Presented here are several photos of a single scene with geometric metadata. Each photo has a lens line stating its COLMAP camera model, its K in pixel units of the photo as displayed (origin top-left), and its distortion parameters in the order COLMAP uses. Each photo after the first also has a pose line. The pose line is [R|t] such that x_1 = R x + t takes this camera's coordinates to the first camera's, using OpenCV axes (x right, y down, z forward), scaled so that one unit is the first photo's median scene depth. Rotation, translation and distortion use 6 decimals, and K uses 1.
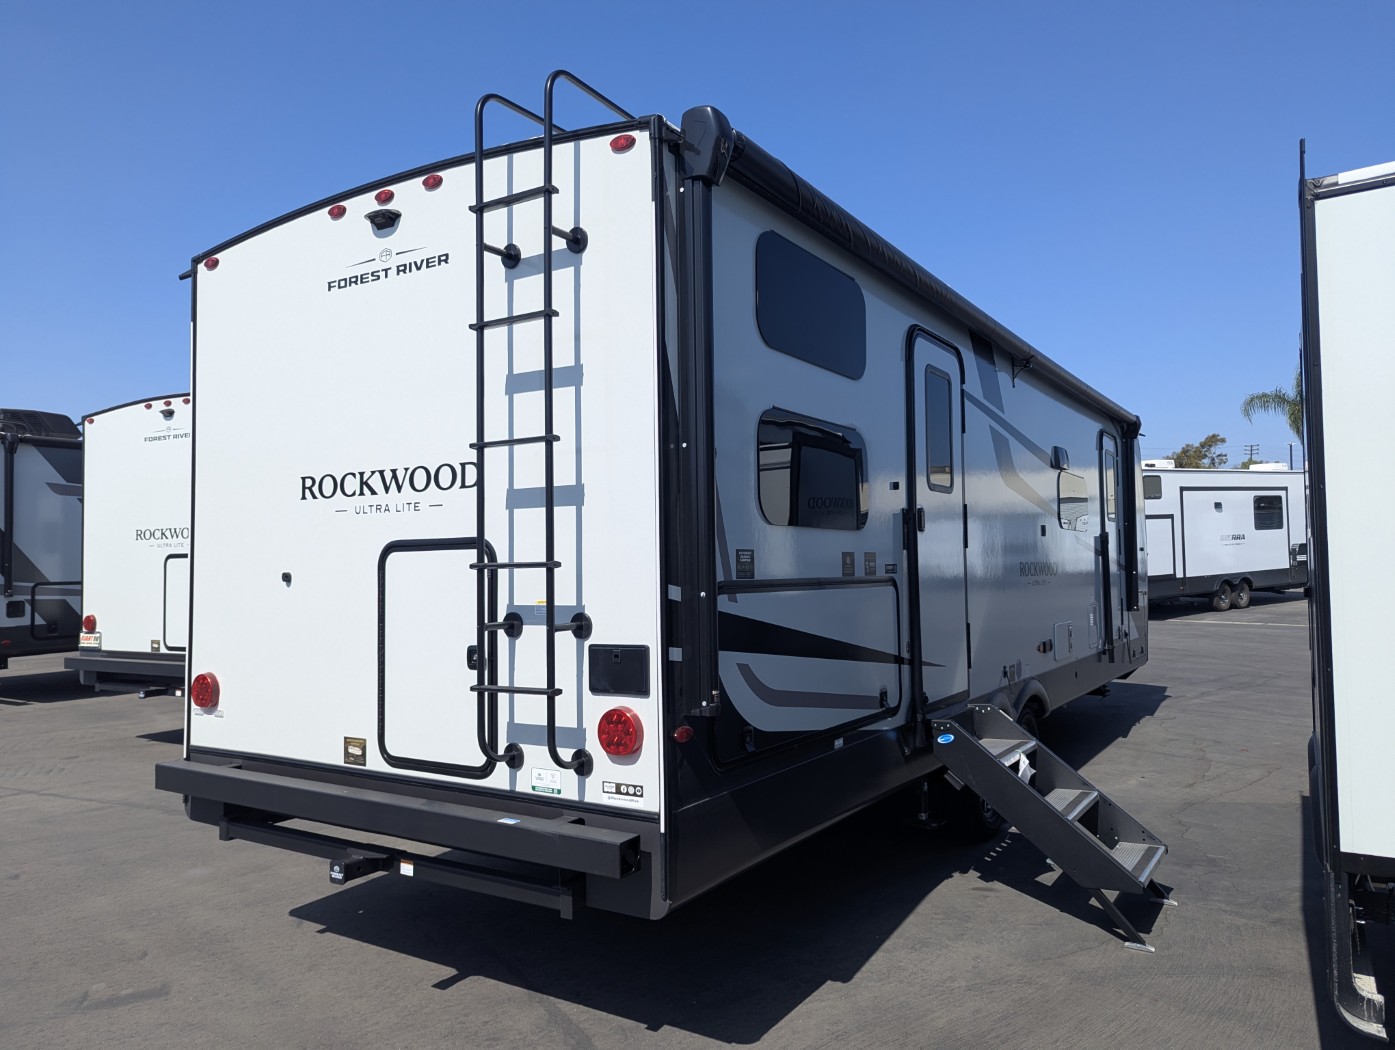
lens RADIAL K [[960.5, 0, 700.2], [0, 960.5, 509.7], [0, 0, 1]] dist [0.027424, 0.000258]
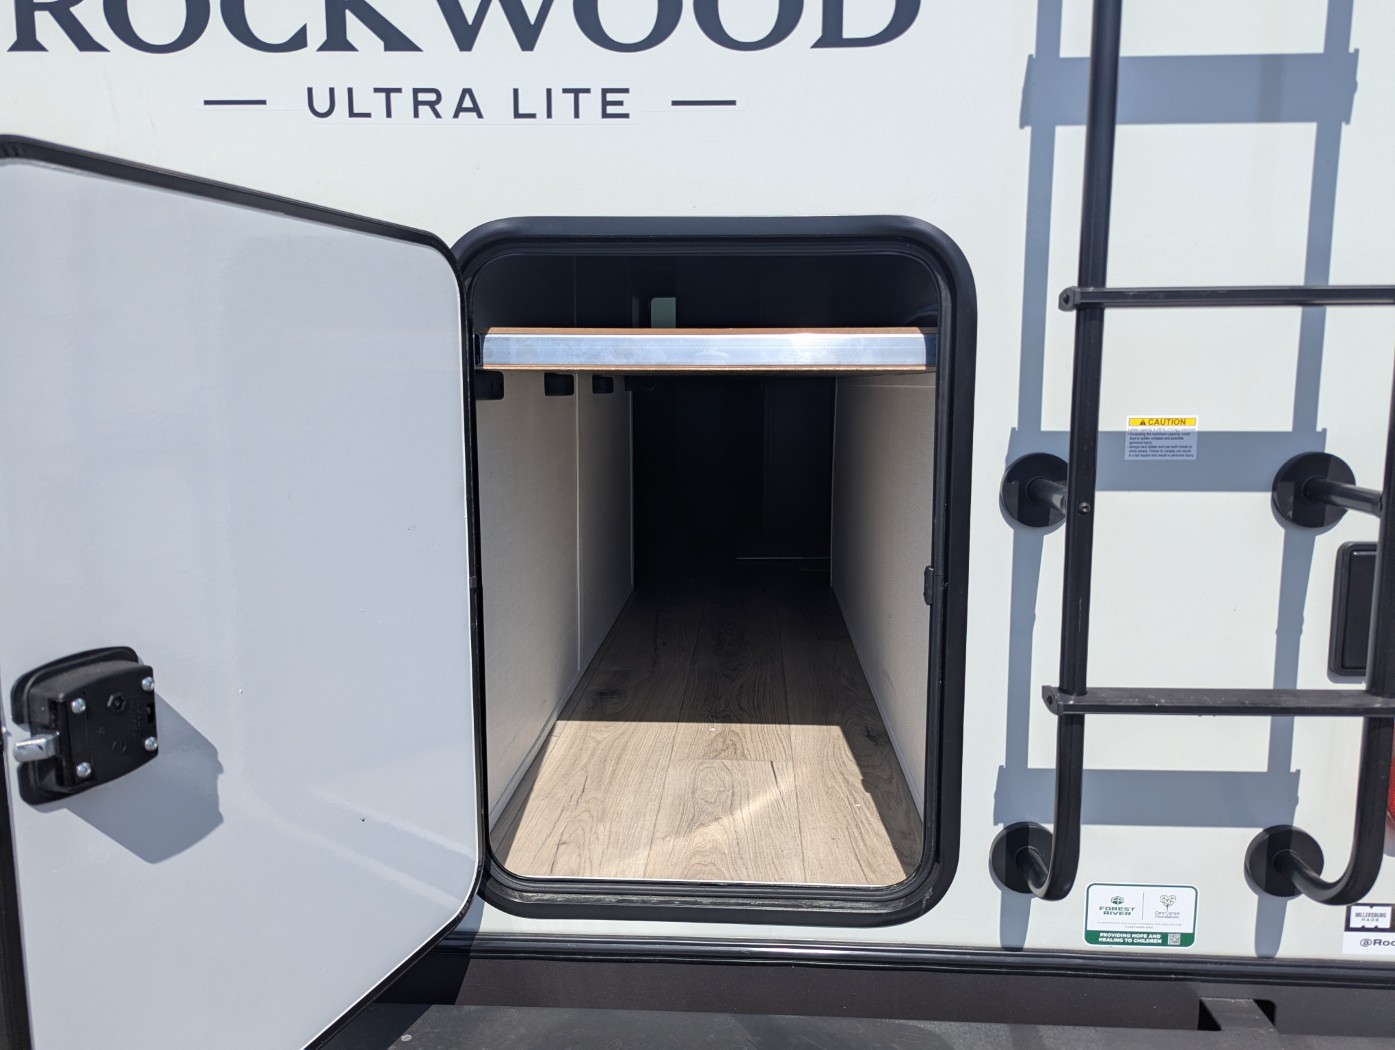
lens RADIAL K [[981.8, 0, 707.0], [0, 981.8, 512.5], [0, 0, 1]] dist [0.025249, -0.006222]
pose [[0.869070, -0.047338, 0.492419, -0.416702], [-0.043118, 0.984374, 0.170730, 0.066690], [-0.492806, -0.169609, 0.853449, 0.689037]]
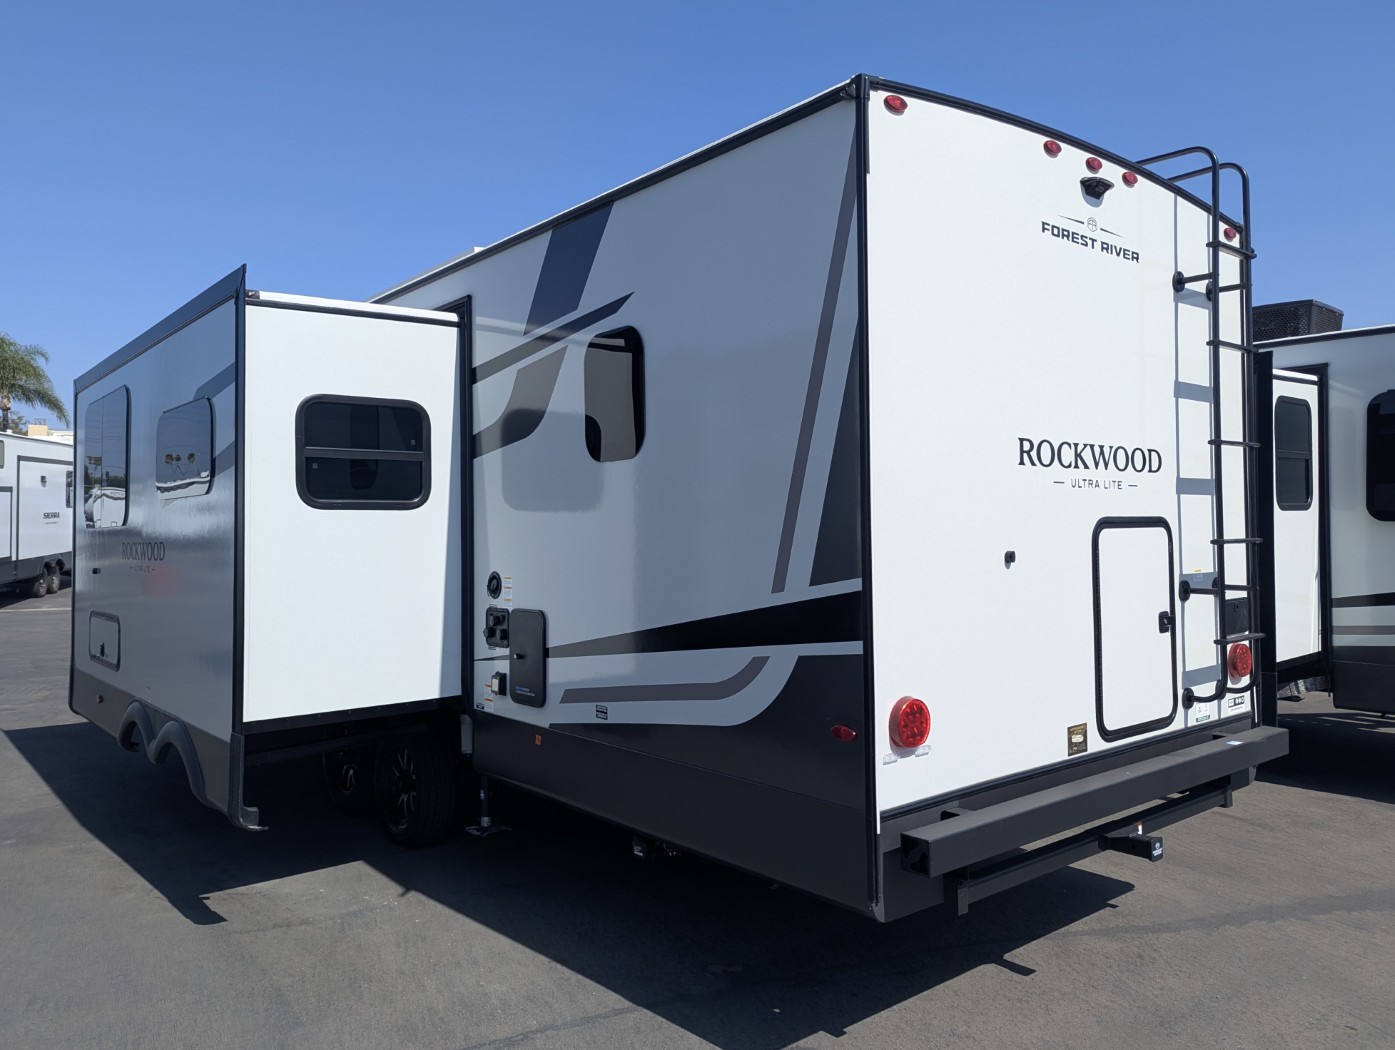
lens RADIAL K [[1011.0, 0, 694.7], [0, 1011.0, 497.2], [0, 0, 1]] dist [0.067496, -0.052806]
pose [[0.320839, 0.039221, 0.946321, -1.450616], [-0.048277, 0.998521, -0.025016, 0.058128], [-0.945903, -0.037659, 0.322258, 1.055443]]
